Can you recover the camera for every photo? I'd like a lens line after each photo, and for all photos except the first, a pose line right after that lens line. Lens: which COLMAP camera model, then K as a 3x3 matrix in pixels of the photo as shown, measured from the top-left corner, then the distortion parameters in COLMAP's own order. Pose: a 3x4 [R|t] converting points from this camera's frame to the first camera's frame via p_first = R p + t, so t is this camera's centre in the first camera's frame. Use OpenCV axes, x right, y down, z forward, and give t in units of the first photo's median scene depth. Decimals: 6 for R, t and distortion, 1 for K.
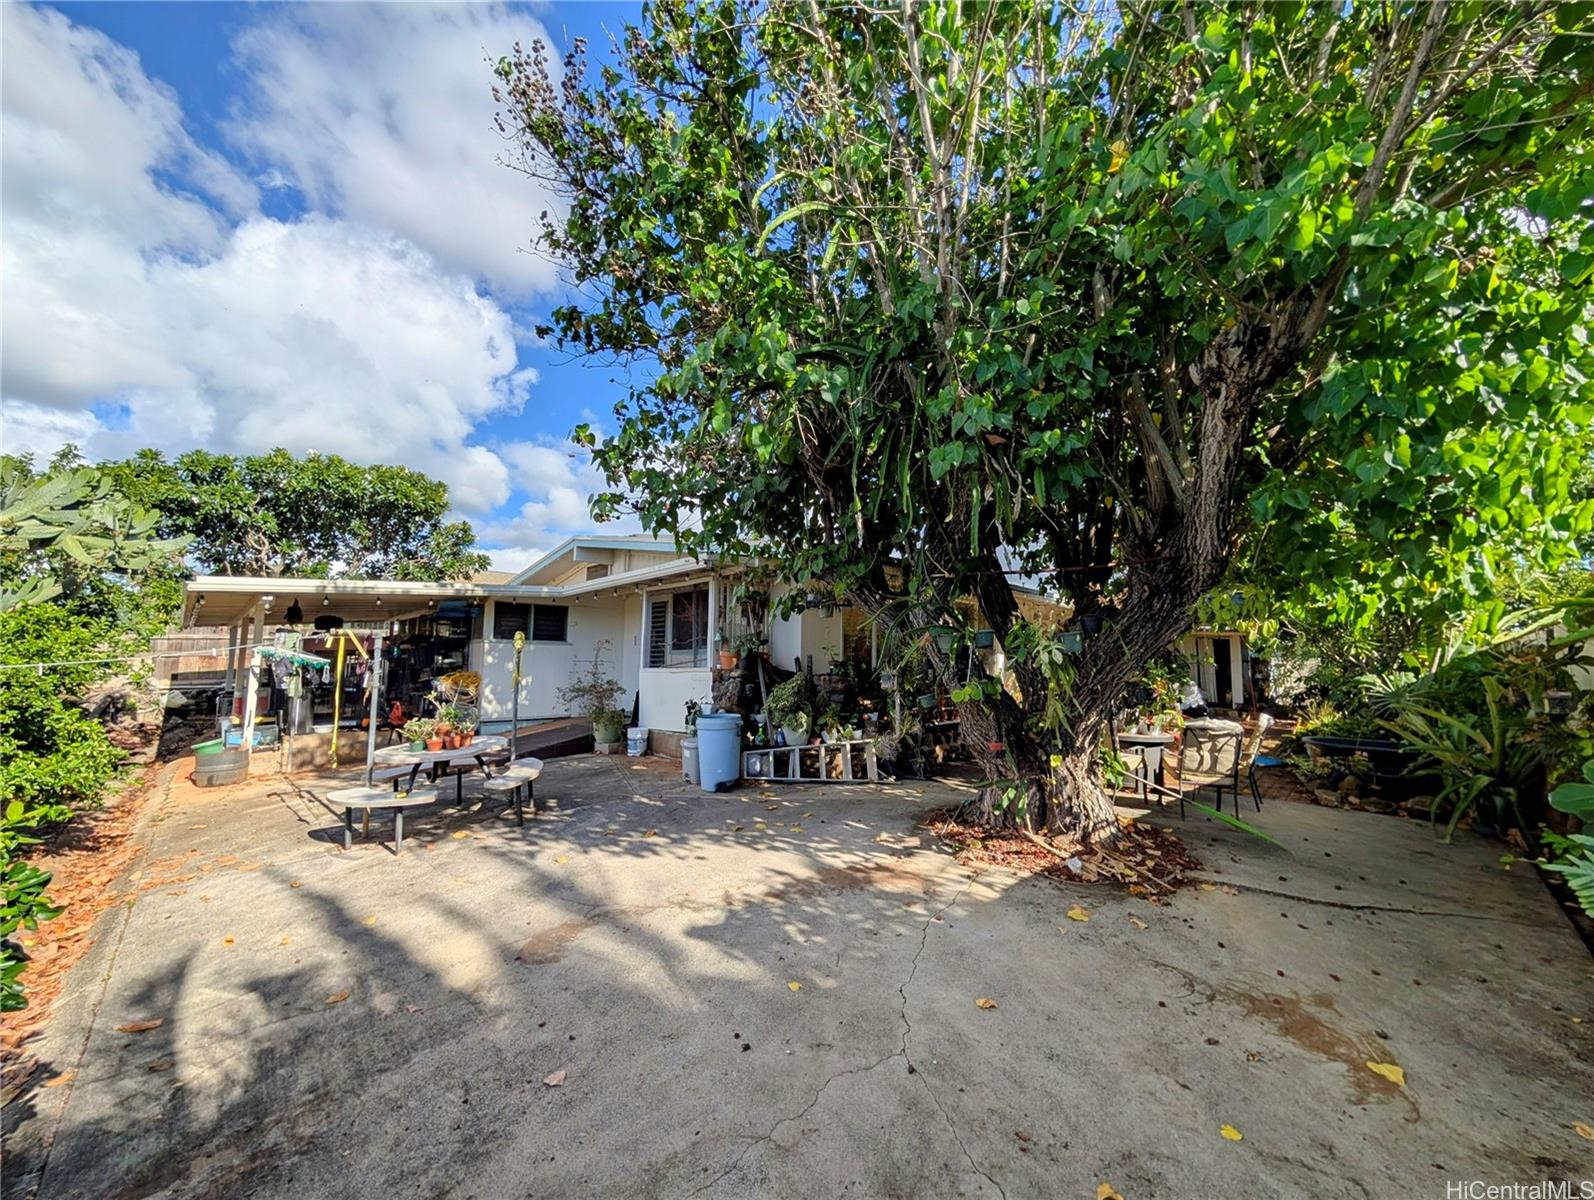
lens RADIAL K [[604.9, 0, 802.1], [0, 604.9, 612.2], [0, 0, 1]] dist [0.001043, 0.000424]
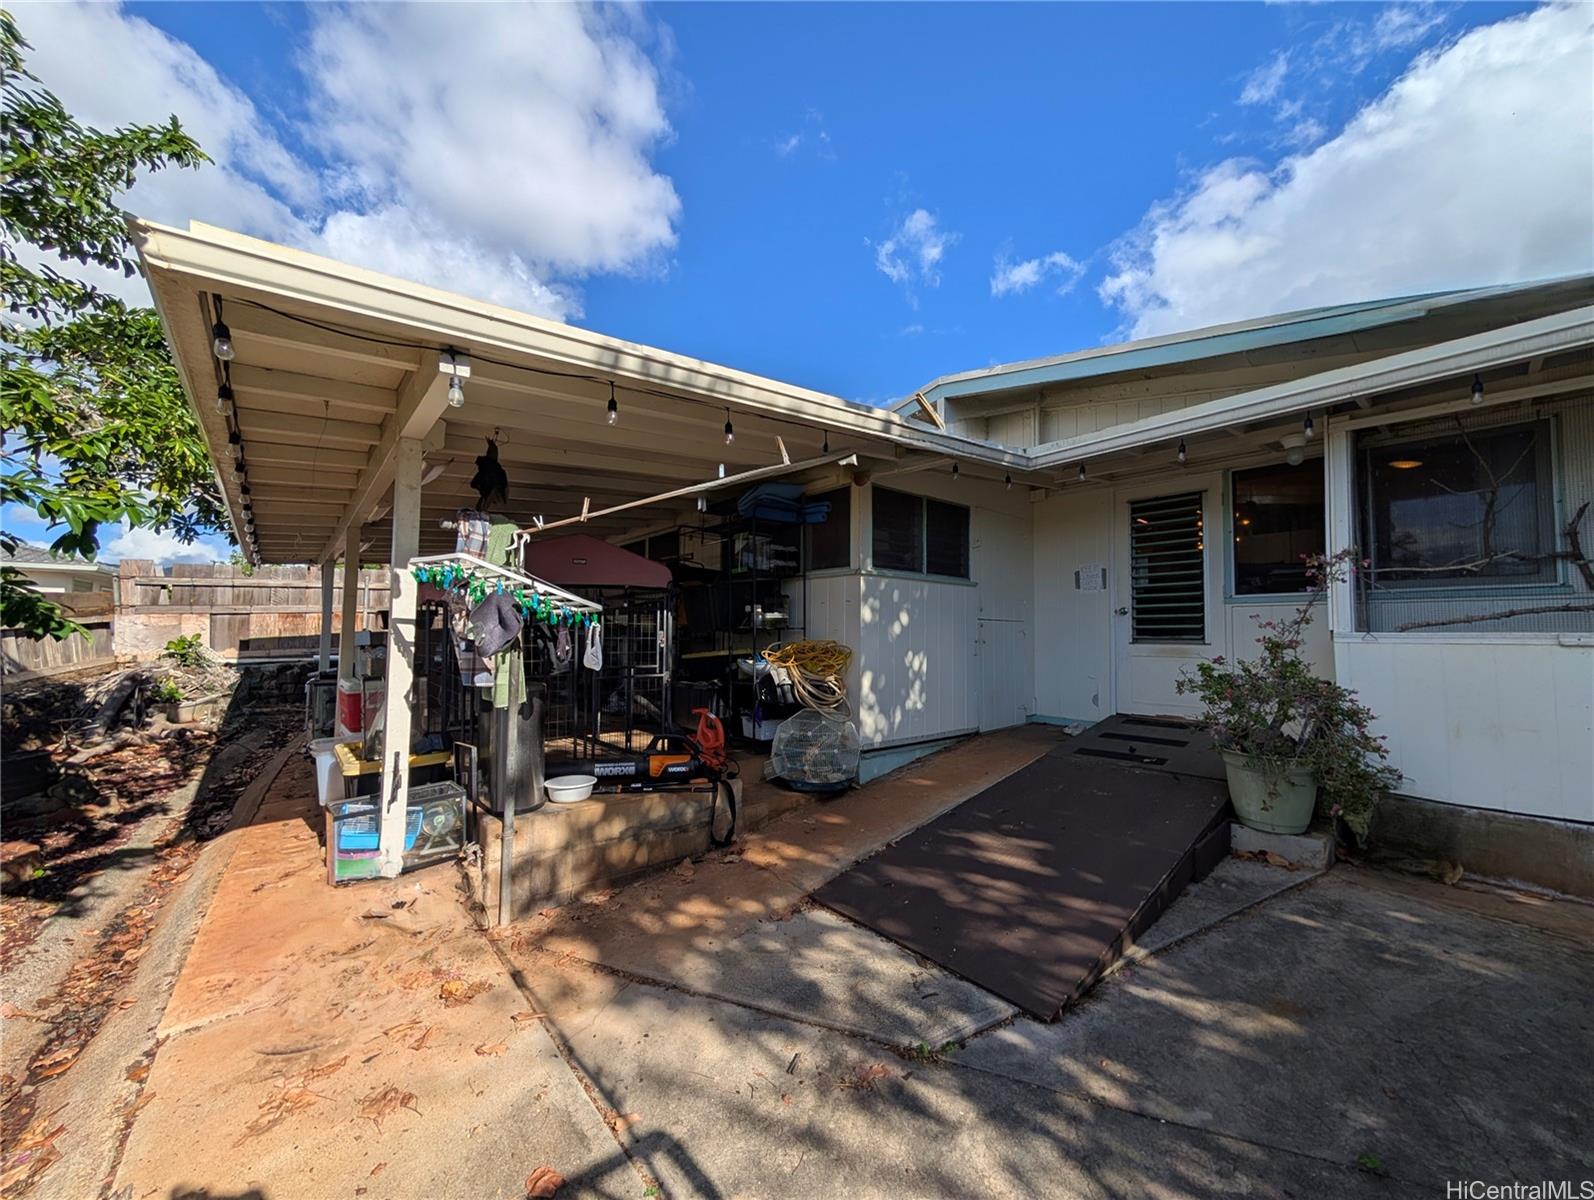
lens RADIAL K [[604.9, 0, 802.1], [0, 604.9, 612.2], [0, 0, 1]] dist [0.001043, 0.000424]
pose [[0.996577, 0.003902, -0.082581, -0.530101], [0.000031, 0.998868, 0.047576, 0.056176], [0.082673, -0.047415, 0.995448, 0.553926]]
